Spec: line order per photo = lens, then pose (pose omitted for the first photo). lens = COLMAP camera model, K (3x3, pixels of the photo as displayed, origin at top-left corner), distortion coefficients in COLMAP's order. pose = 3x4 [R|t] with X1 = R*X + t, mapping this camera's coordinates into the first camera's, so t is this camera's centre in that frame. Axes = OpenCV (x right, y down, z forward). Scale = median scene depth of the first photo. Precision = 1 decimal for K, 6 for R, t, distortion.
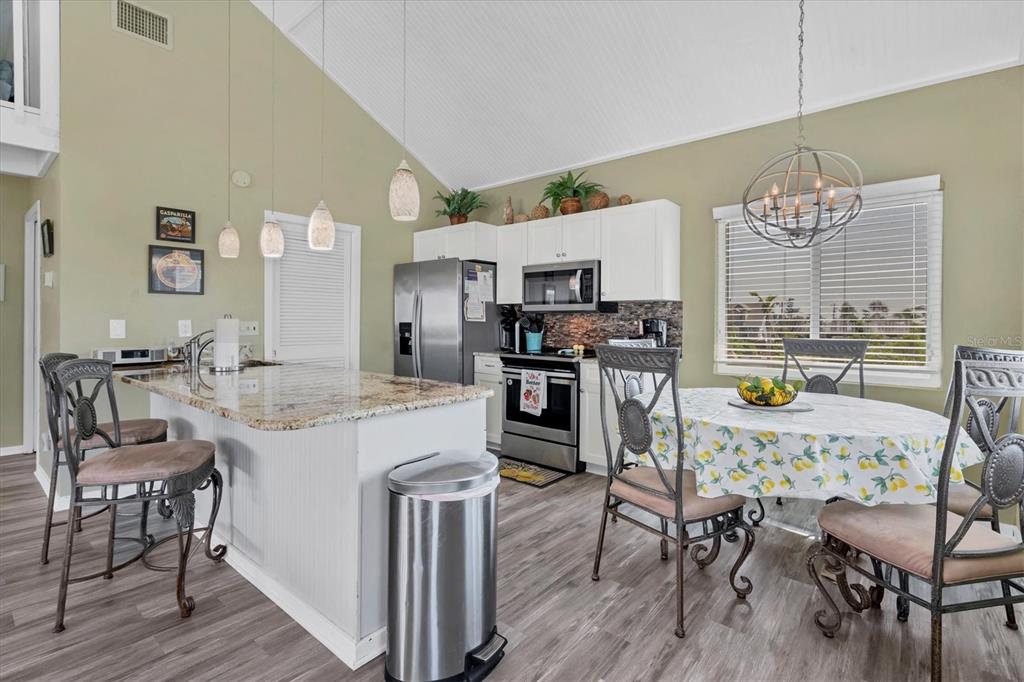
lens RADIAL K [[476.5, 0, 512.0], [0, 476.5, 341.0], [0, 0, 1]] dist [-0.015652, -0.000466]
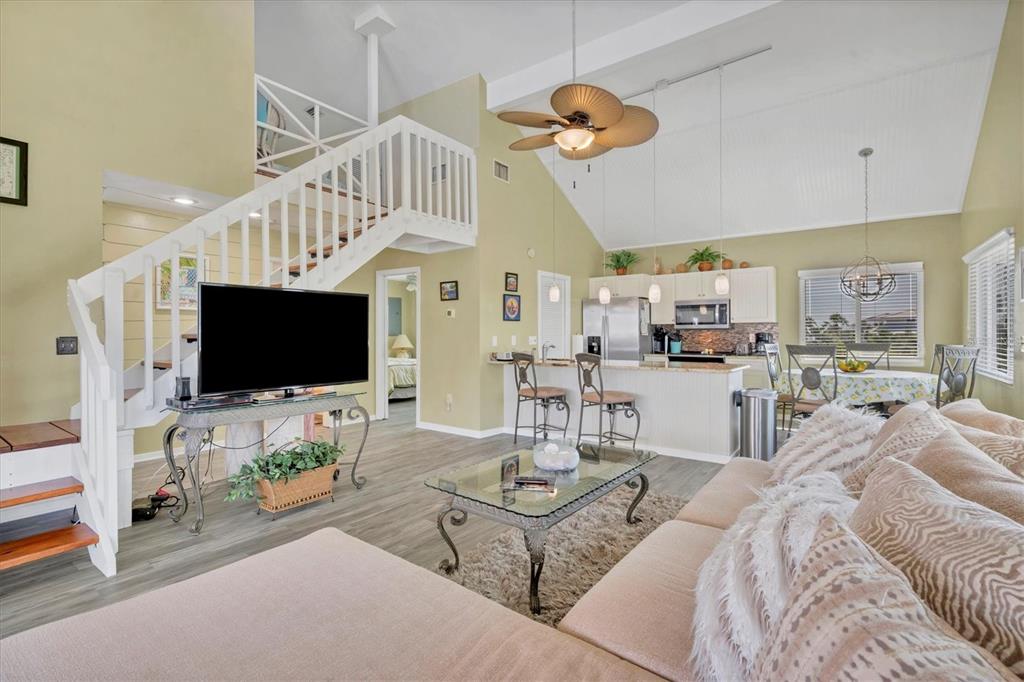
lens RADIAL K [[476.9, 0, 517.8], [0, 476.9, 333.1], [0, 0, 1]] dist [-0.000035, -0.000378]
pose [[0.997171, -0.009469, 0.074565, -0.701800], [0.012855, 0.998902, -0.045058, 0.021055], [-0.074056, 0.045889, 0.996198, -0.651013]]
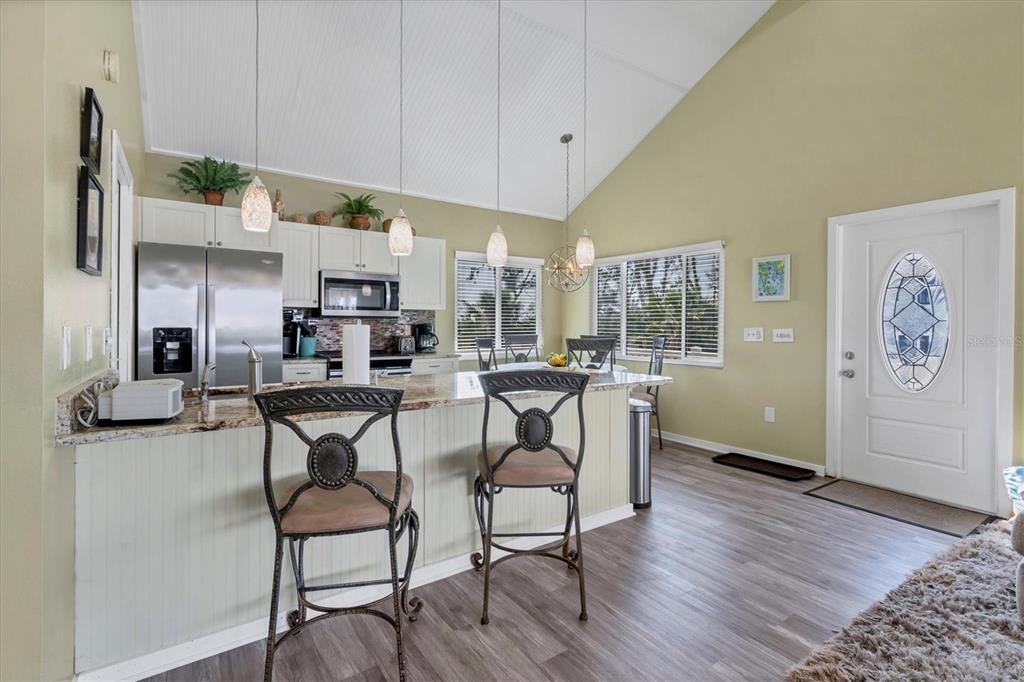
lens RADIAL K [[476.9, 0, 517.8], [0, 476.9, 333.1], [0, 0, 1]] dist [-0.000035, -0.000378]
pose [[0.264041, -0.020422, 0.964295, -0.915293], [0.038690, 0.999195, 0.010567, -0.022708], [-0.963735, 0.034519, 0.264619, 0.375250]]
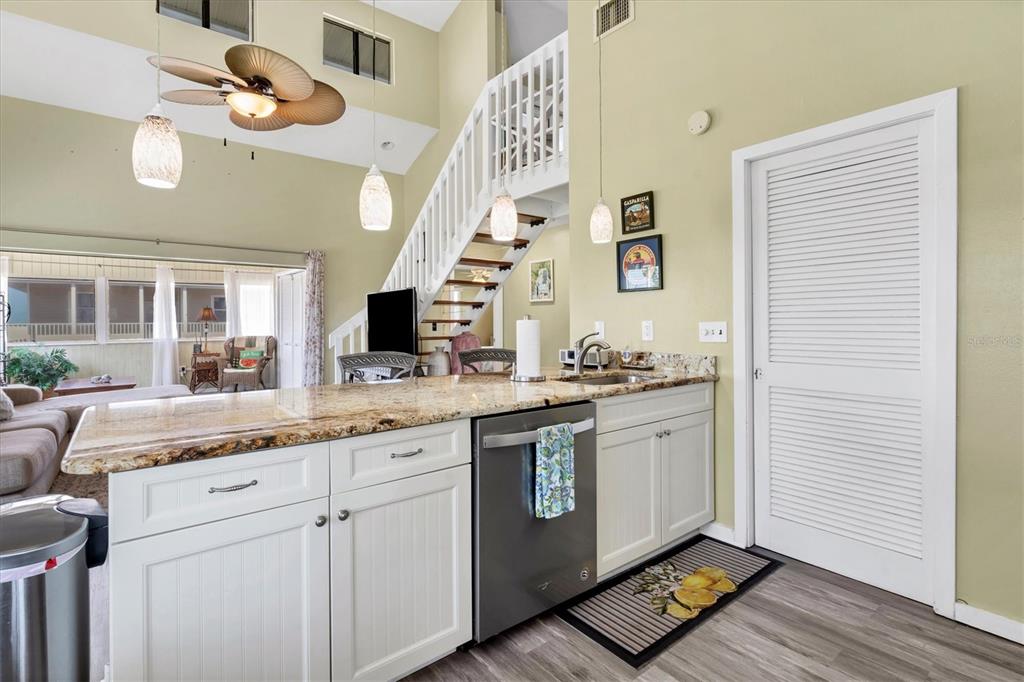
lens RADIAL K [[488.8, 0, 512.4], [0, 488.8, 320.9], [0, 0, 1]] dist [-0.001955, -0.000378]
pose [[-0.195506, -0.006434, -0.980681, 0.193427], [-0.034476, 0.999405, 0.000316, -0.031315], [0.980096, 0.033872, -0.195612, 0.816390]]
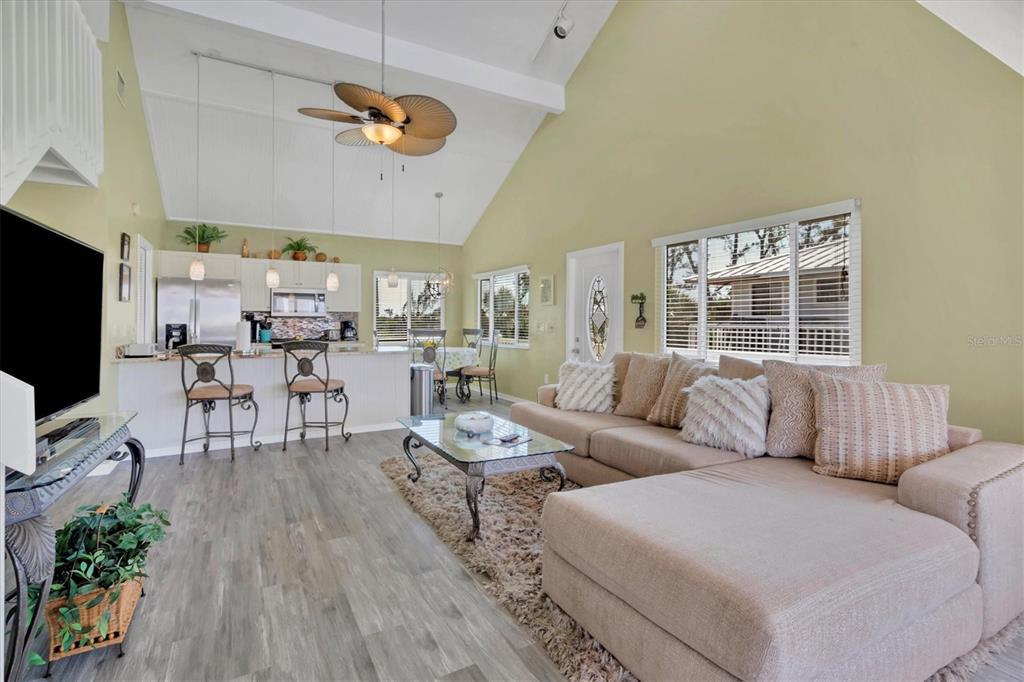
lens RADIAL K [[472.4, 0, 511.3], [0, 472.4, 327.1], [0, 0, 1]] dist [-0.003236, -0.000643]
pose [[0.344082, -0.015918, 0.938805, -1.302975], [0.041852, 0.999123, 0.001602, 0.005681], [-0.938007, 0.038739, 0.344446, -0.323957]]
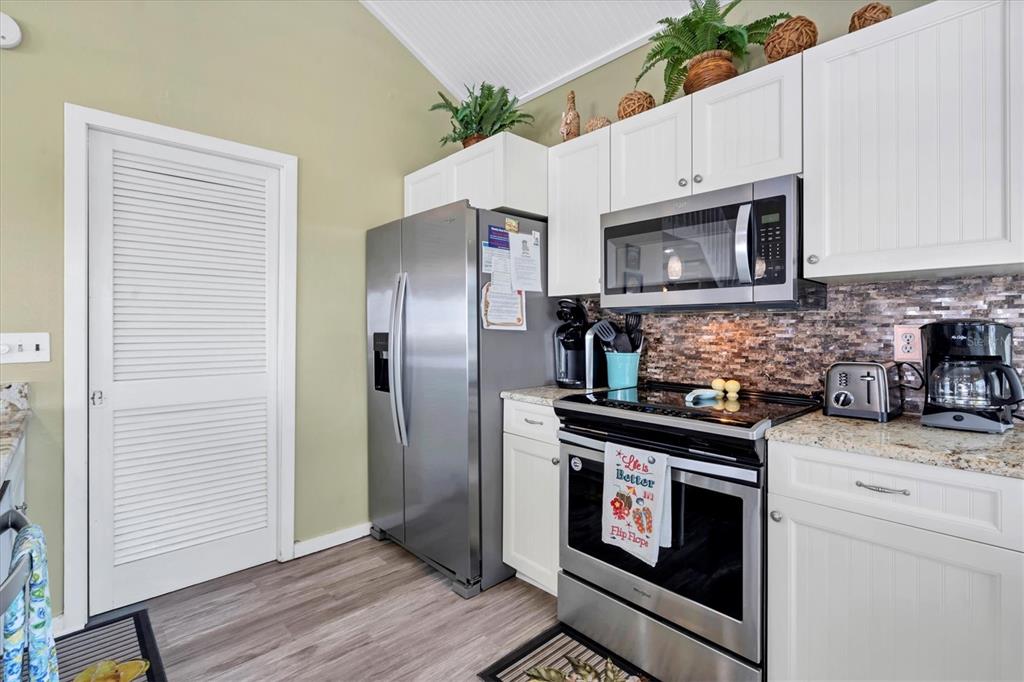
lens RADIAL K [[472.4, 0, 511.3], [0, 472.4, 327.1], [0, 0, 1]] dist [-0.003236, -0.000643]
pose [[0.992307, -0.006160, -0.123651, -0.010144], [0.000549, 0.998971, -0.045358, -0.024231], [0.123803, 0.044941, 0.991289, 0.568694]]
